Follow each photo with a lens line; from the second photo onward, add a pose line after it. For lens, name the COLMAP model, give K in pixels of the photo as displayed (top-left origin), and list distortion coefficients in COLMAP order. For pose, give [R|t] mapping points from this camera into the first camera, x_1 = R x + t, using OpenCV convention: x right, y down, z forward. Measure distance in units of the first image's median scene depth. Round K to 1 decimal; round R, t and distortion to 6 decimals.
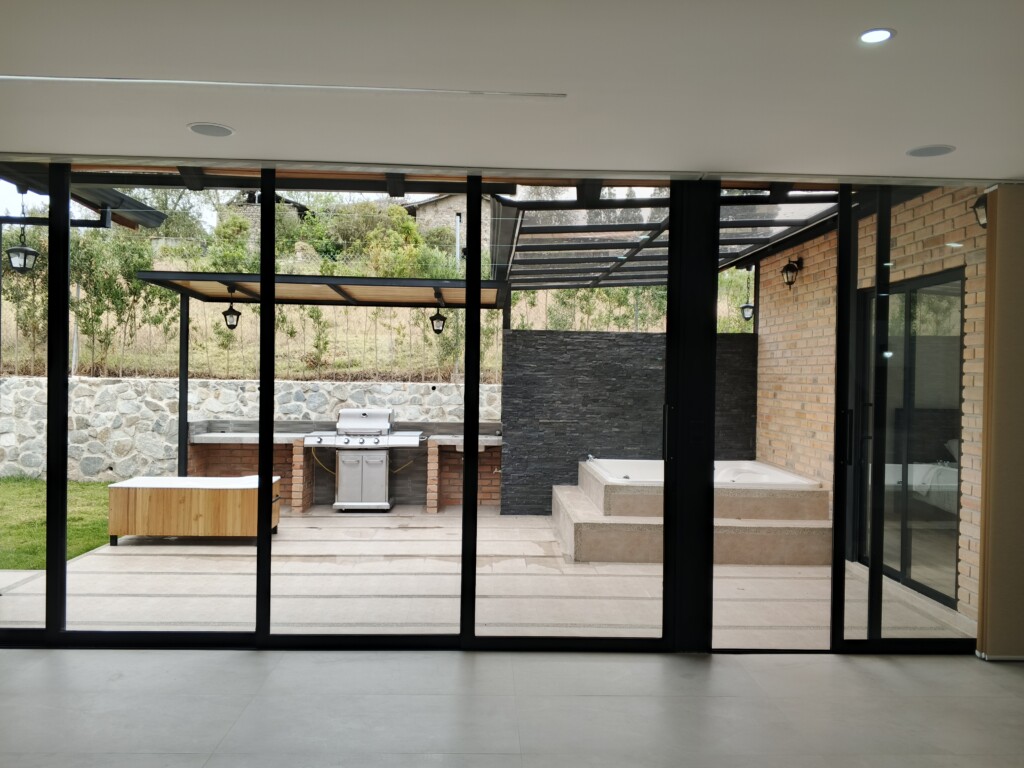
lens RADIAL K [[812.9, 0, 512.5], [0, 812.9, 382.5], [0, 0, 1]] dist [0.082647, -0.109785]
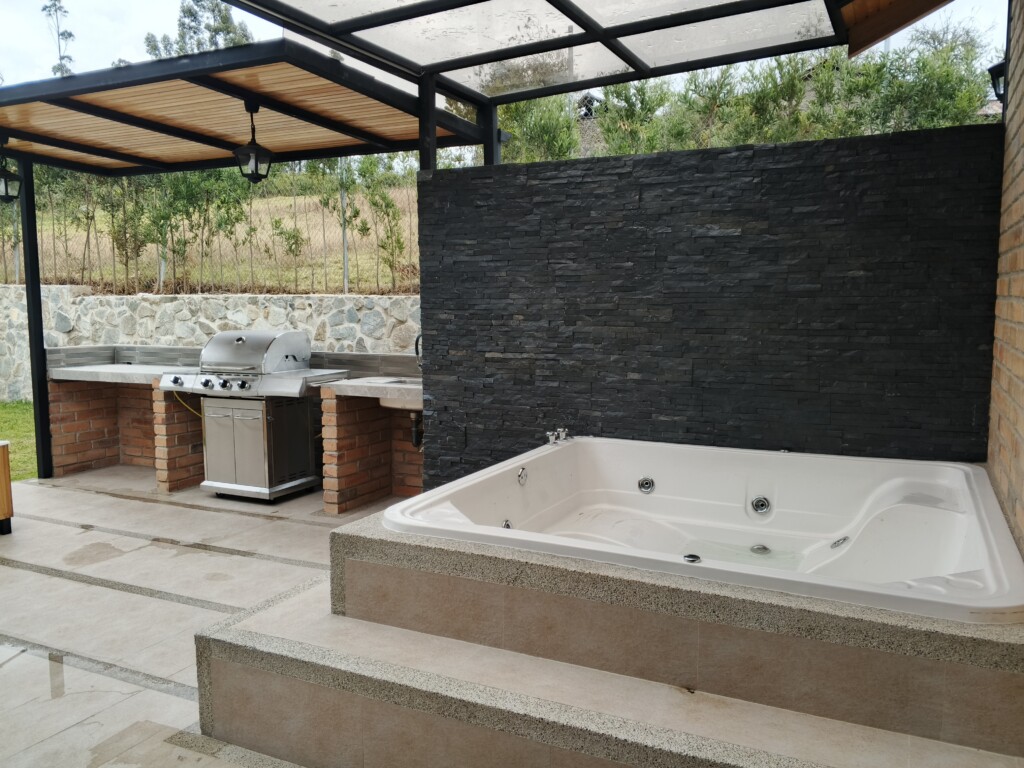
lens RADIAL K [[812.9, 0, 515.4], [0, 812.9, 409.5], [0, 0, 1]] dist [0.082647, -0.109785]
pose [[0.890194, 0.043115, -0.453538, 0.276377], [0.011823, 0.992990, 0.117603, 0.021870], [0.455429, -0.110052, 0.883444, 0.560425]]
